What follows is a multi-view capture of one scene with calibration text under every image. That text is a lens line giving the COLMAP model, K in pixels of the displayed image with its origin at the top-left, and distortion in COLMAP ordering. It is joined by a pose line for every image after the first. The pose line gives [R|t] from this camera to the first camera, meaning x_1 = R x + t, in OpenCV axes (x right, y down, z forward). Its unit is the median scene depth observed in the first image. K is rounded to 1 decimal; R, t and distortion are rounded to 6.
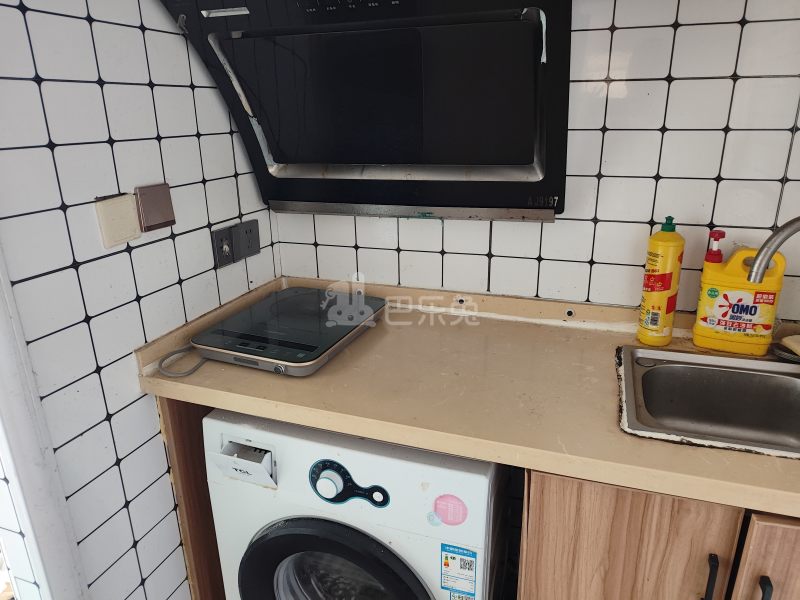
lens RADIAL K [[566.0, 0, 408.8], [0, 566.0, 298.3], [0, 0, 1]] dist [-0.000655, -0.001834]
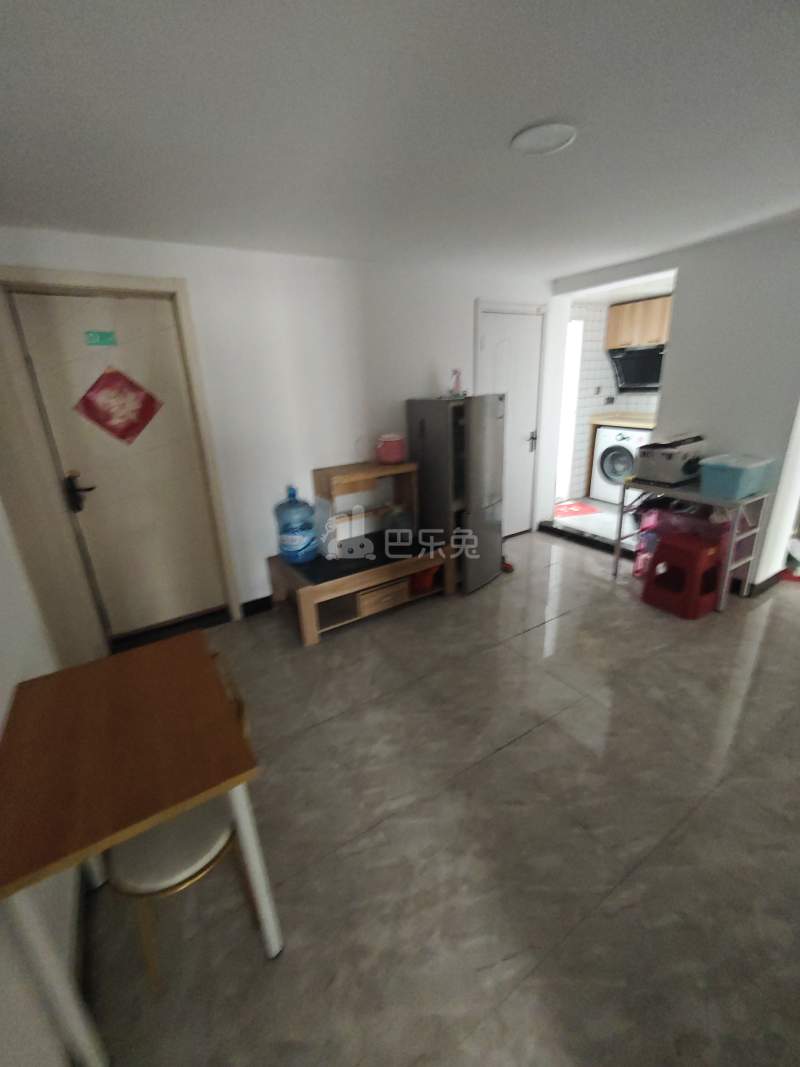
lens RADIAL K [[449.7, 0, 400.0], [0, 449.7, 533.5], [0, 0, 1]] dist [0.000283, 0.000008]
pose [[0.769646, 0.197980, -0.606999, 0.987869], [-0.175699, 0.979678, 0.096756, 1.088034], [0.613819, 0.032181, 0.788790, -3.518626]]
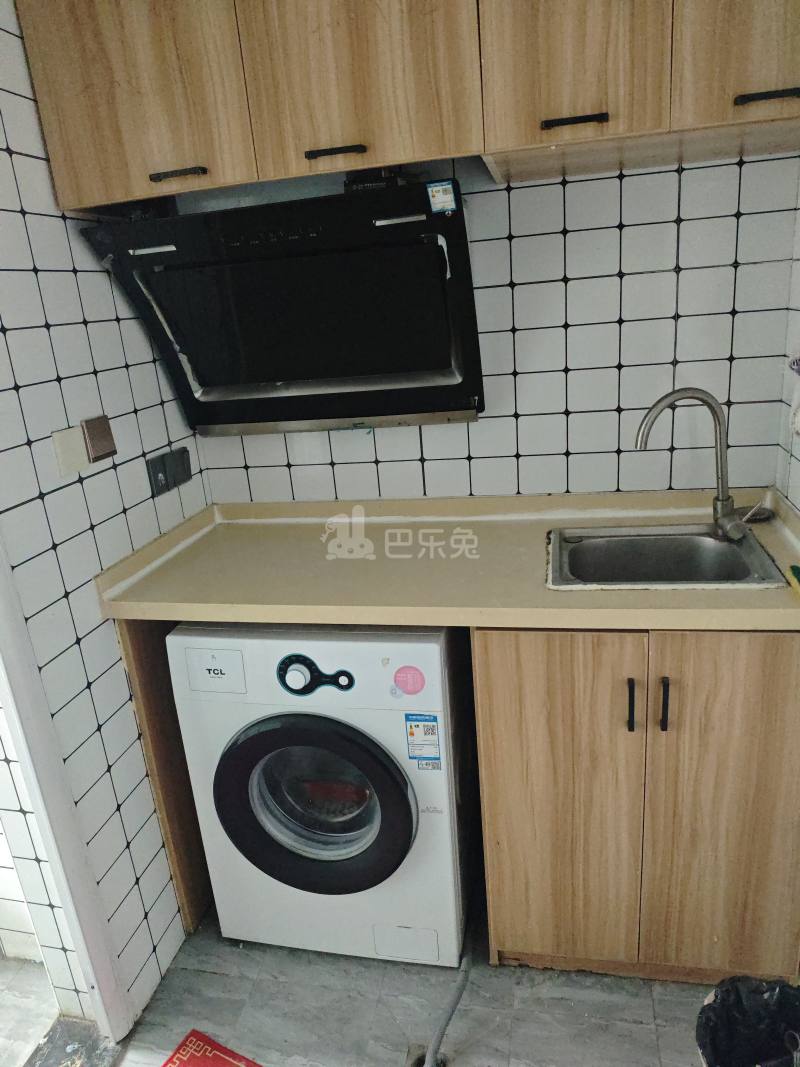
lens RADIAL K [[717.0, 0, 400.0], [0, 717.0, 533.5], [0, 0, 1]] dist [0.032286, -0.002489]
pose [[0.989710, -0.105724, 0.096414, -0.042381], [0.107214, 0.994182, -0.010391, 0.078708], [-0.094755, 0.020621, 0.995287, -0.340887]]
